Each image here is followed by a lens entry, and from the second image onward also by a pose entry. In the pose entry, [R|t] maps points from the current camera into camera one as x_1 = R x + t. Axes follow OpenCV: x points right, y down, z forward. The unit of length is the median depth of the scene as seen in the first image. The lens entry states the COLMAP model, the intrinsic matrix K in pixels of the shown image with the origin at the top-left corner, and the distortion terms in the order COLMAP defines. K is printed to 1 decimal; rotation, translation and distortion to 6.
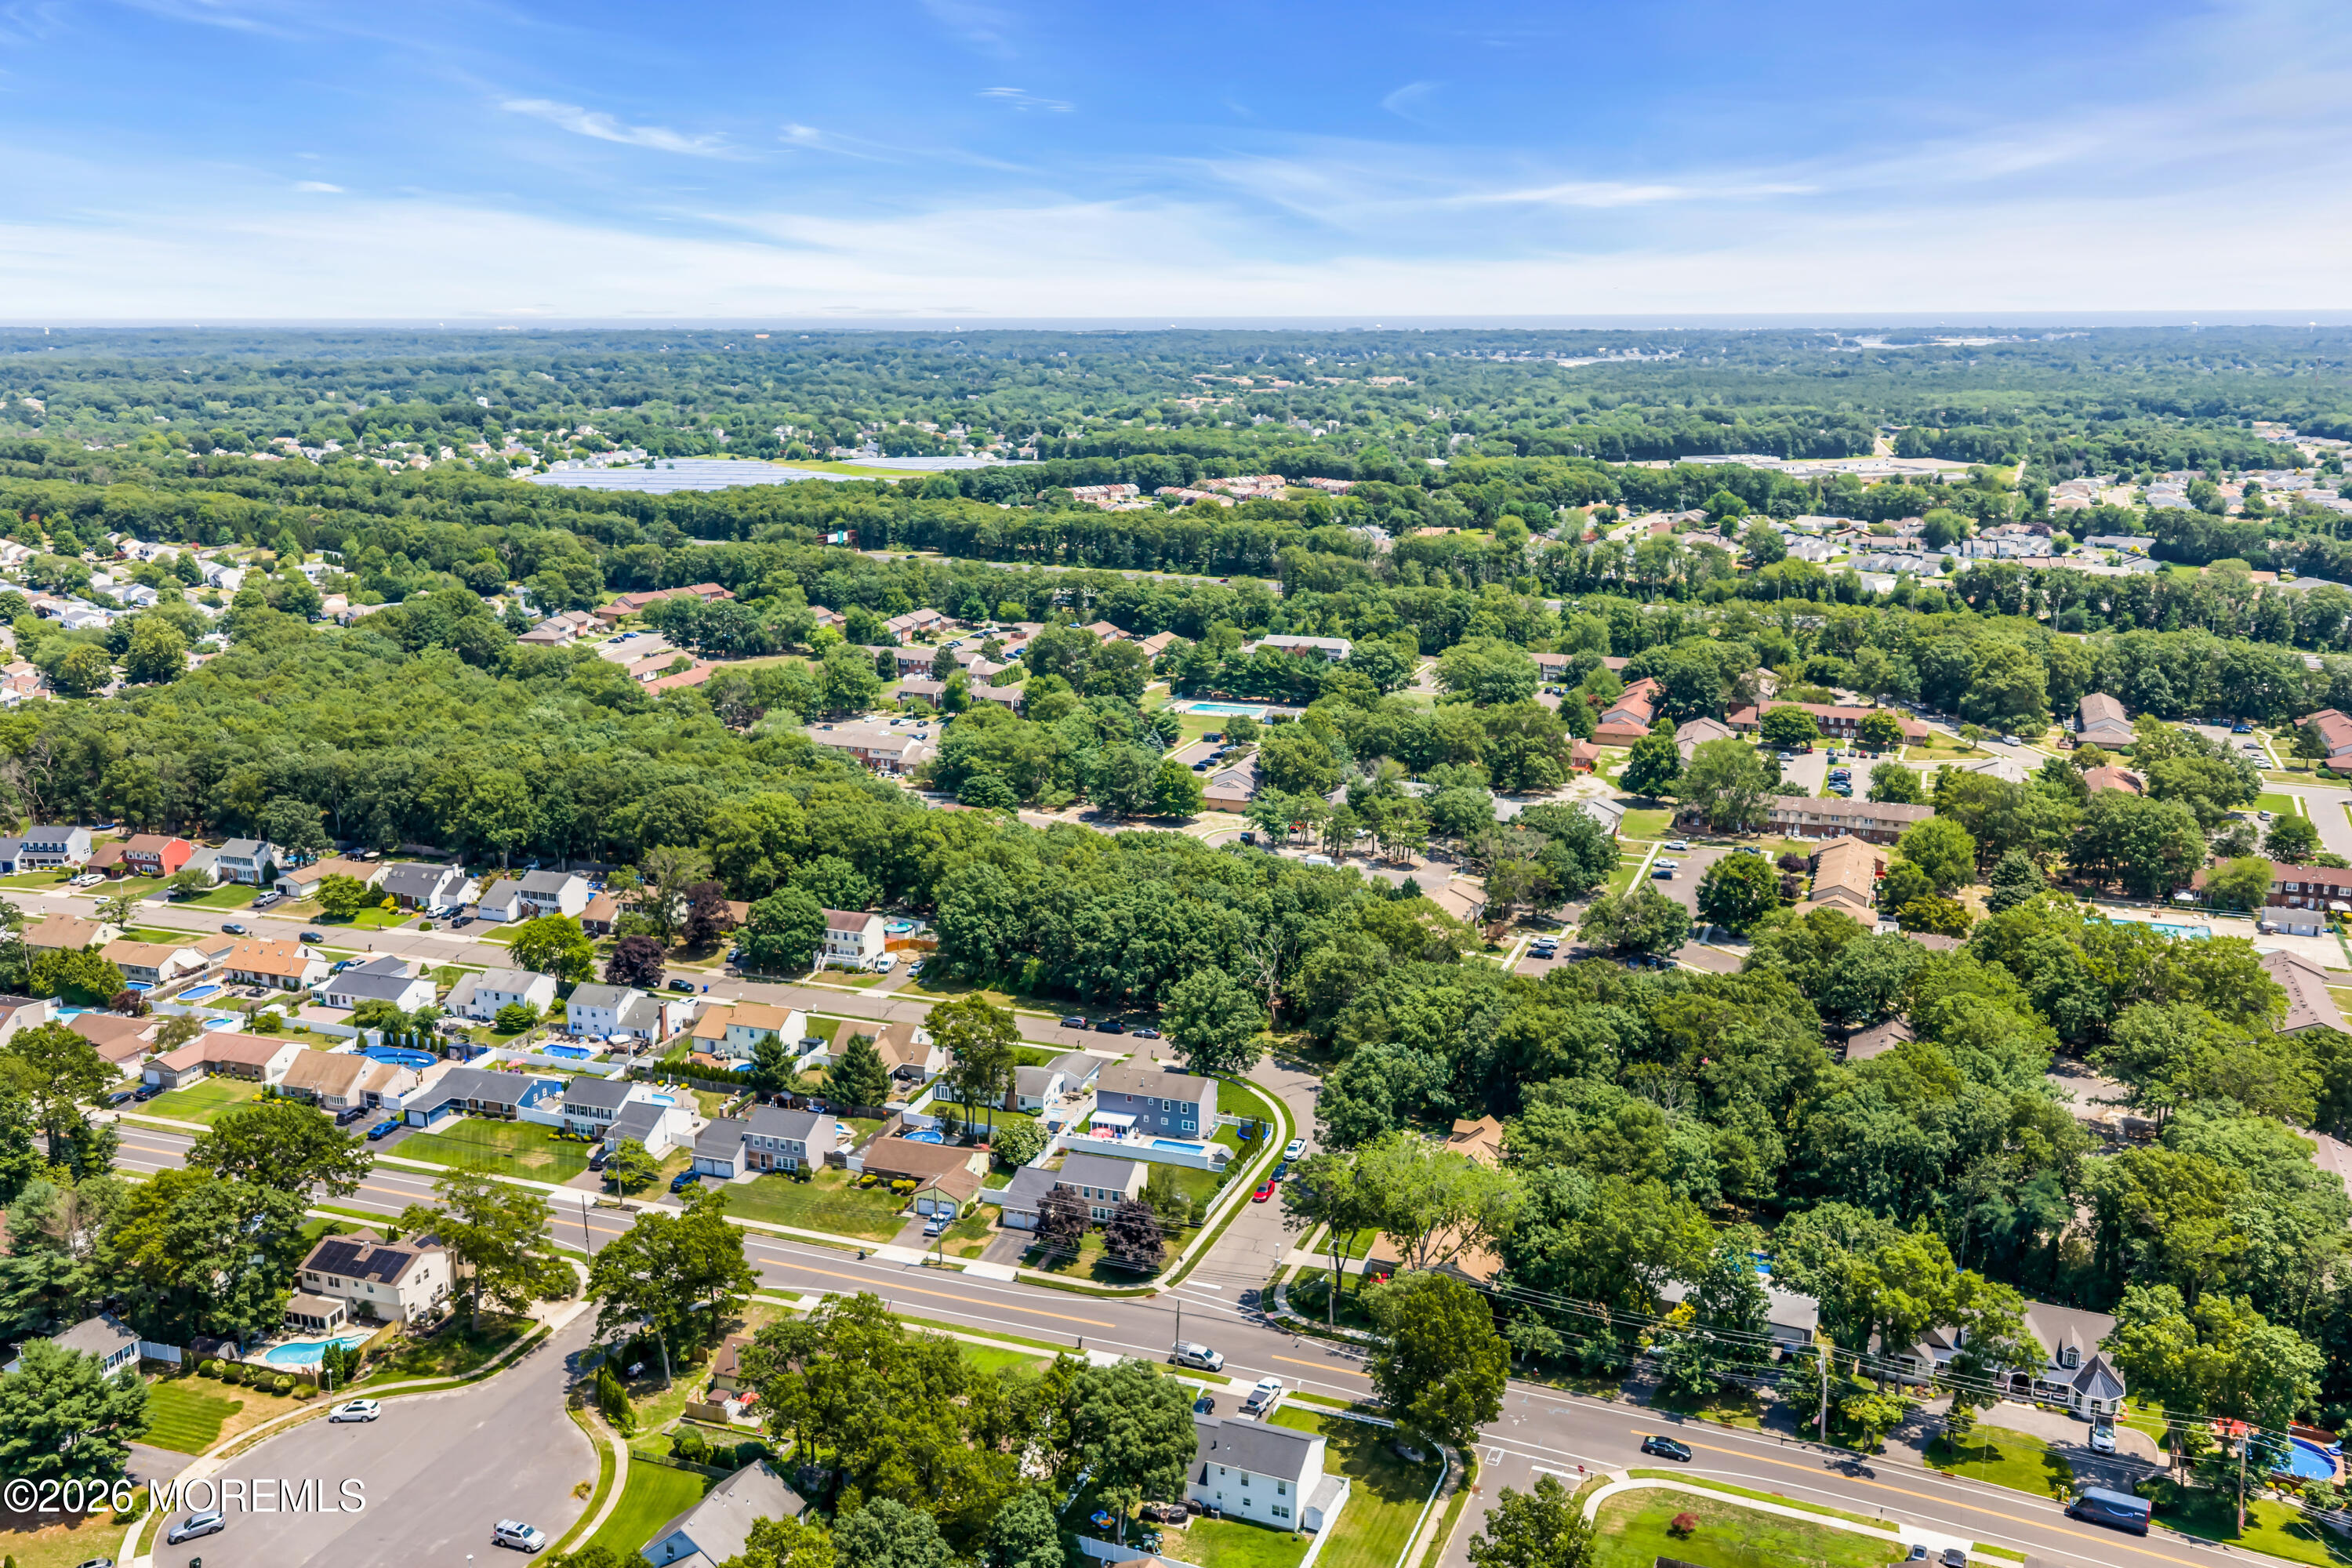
lens RADIAL K [[1939.0, 0, 1179.3], [0, 1939.0, 792.6], [0, 0, 1]] dist [0.009494, -0.012419]
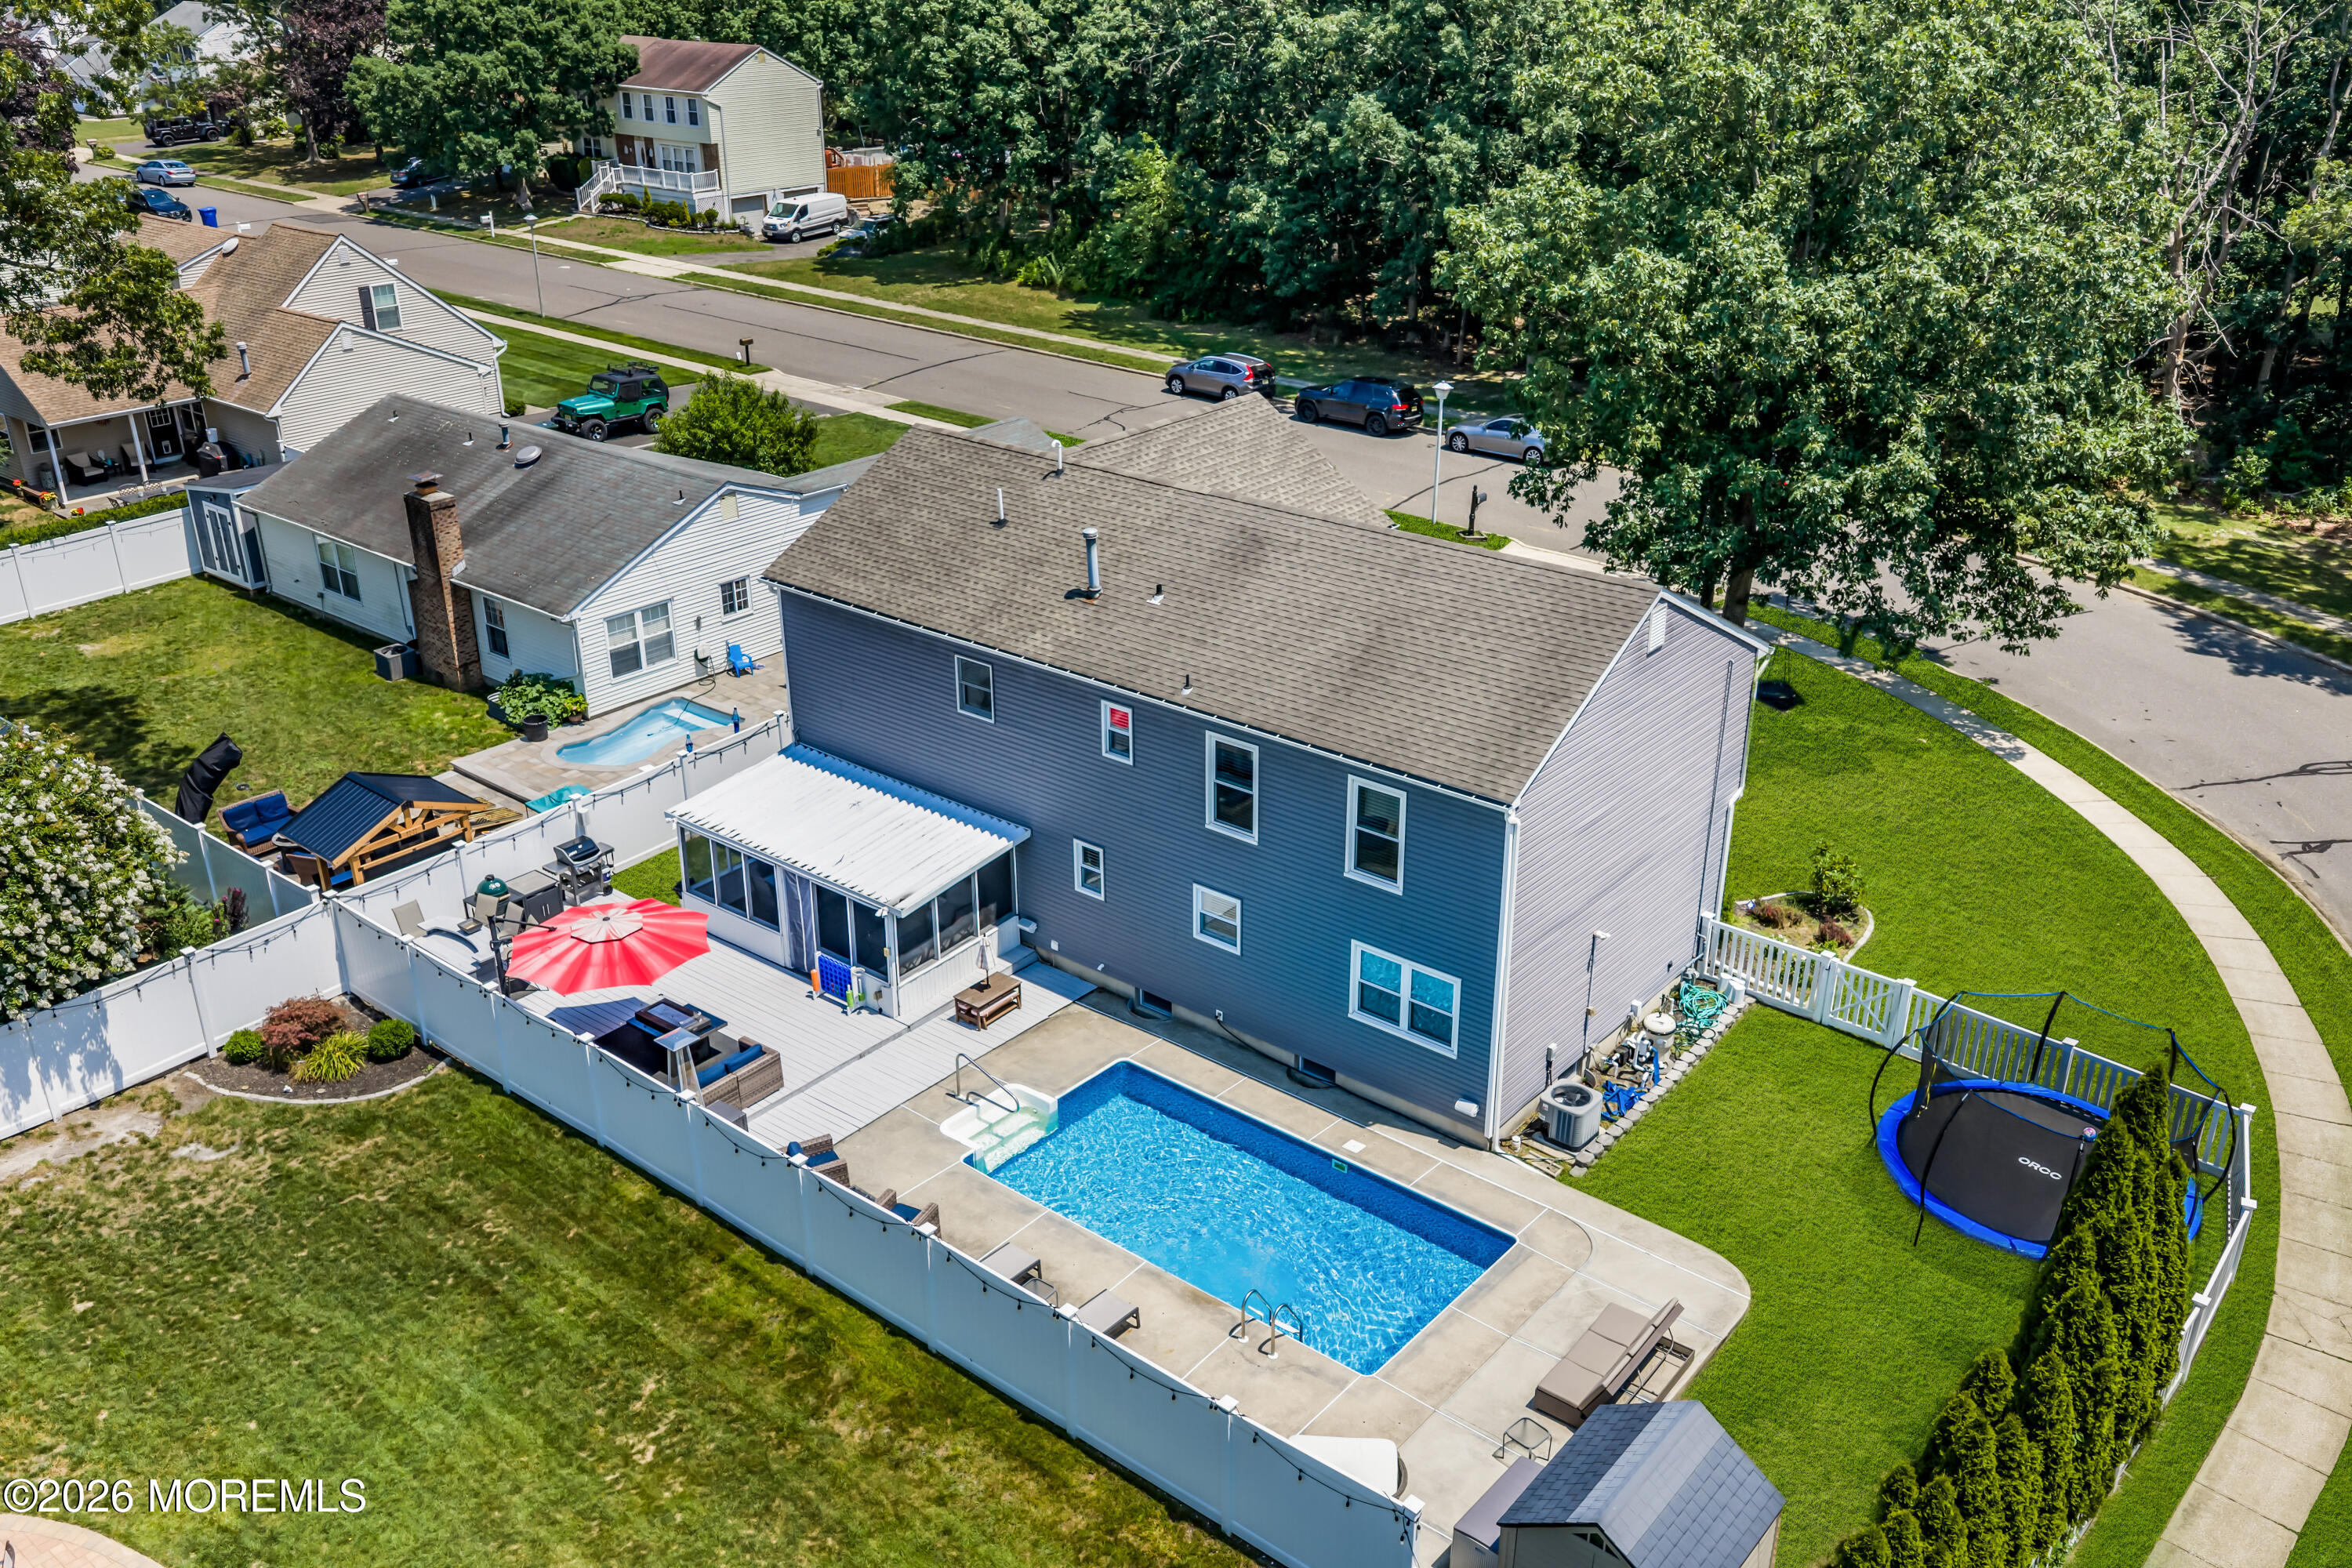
lens RADIAL K [[1939.0, 0, 1179.3], [0, 1939.0, 792.6], [0, 0, 1]] dist [0.009494, -0.012419]
pose [[0.938840, 0.147742, -0.311051, 0.023044], [-0.087489, 0.975984, 0.199503, 0.132079], [0.333055, -0.160088, 0.929218, 0.845093]]
